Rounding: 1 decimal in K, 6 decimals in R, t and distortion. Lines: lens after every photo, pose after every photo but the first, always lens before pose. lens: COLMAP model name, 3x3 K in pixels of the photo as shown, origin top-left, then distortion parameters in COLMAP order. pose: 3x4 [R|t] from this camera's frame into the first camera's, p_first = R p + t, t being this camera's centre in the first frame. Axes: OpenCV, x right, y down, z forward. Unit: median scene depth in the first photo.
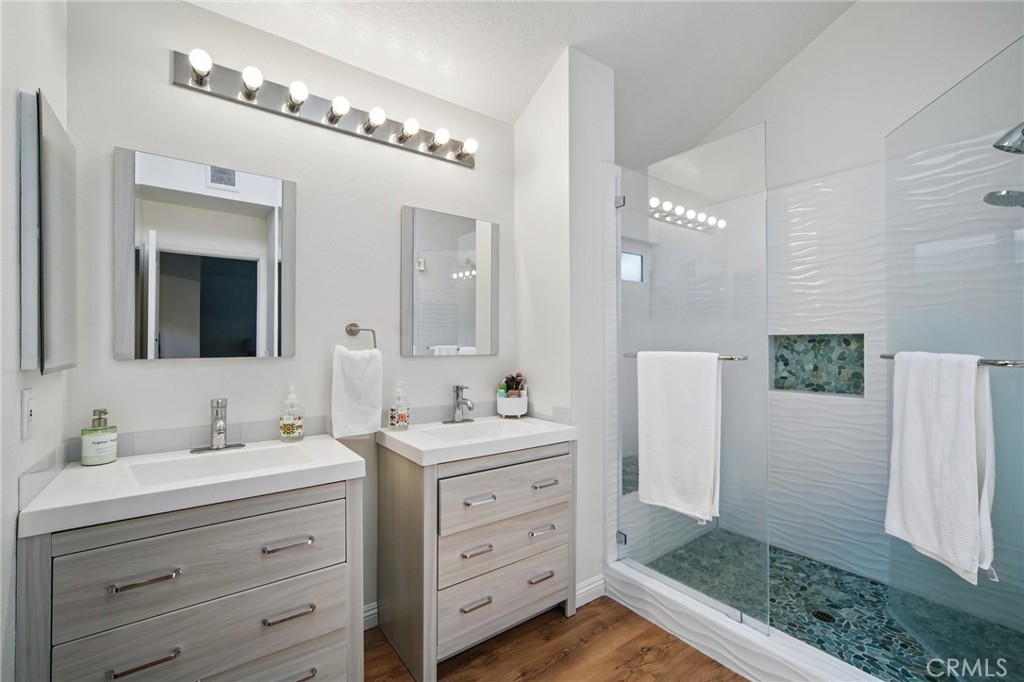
lens RADIAL K [[444.8, 0, 512.7], [0, 444.8, 344.0], [0, 0, 1]] dist [-0.008401, 0.001165]
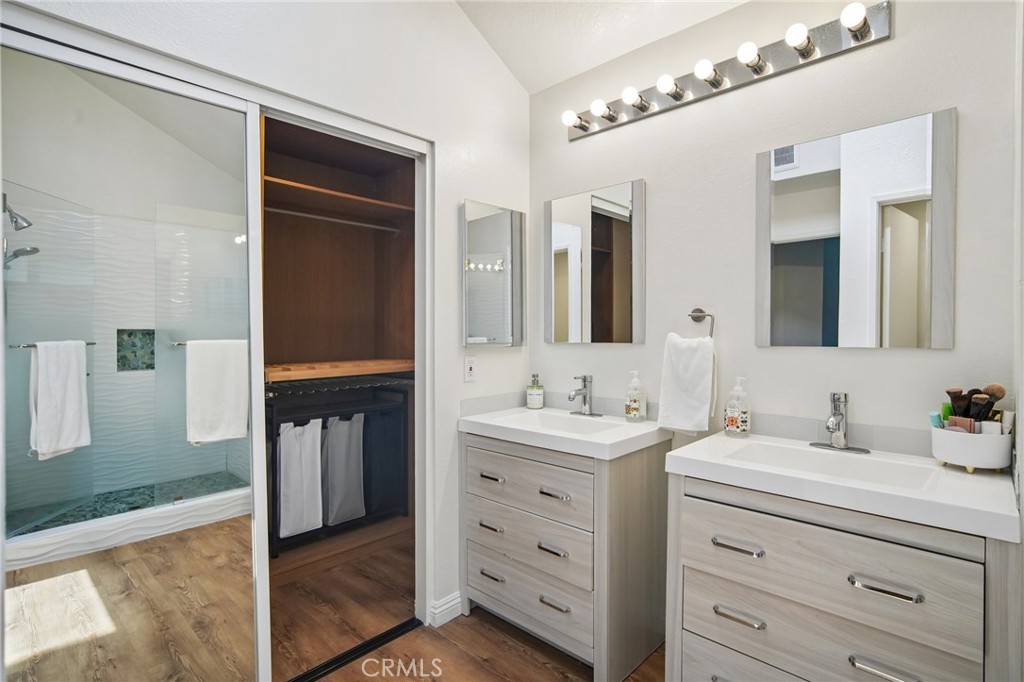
lens RADIAL K [[501.8, 0, 511.5], [0, 501.8, 338.9], [0, 0, 1]] dist [0.001654, 0.000327]
pose [[0.174305, 0.009970, -0.984641, 0.584347], [0.003797, 0.999935, 0.010797, 0.002842], [0.984684, -0.005621, 0.174256, 0.439772]]
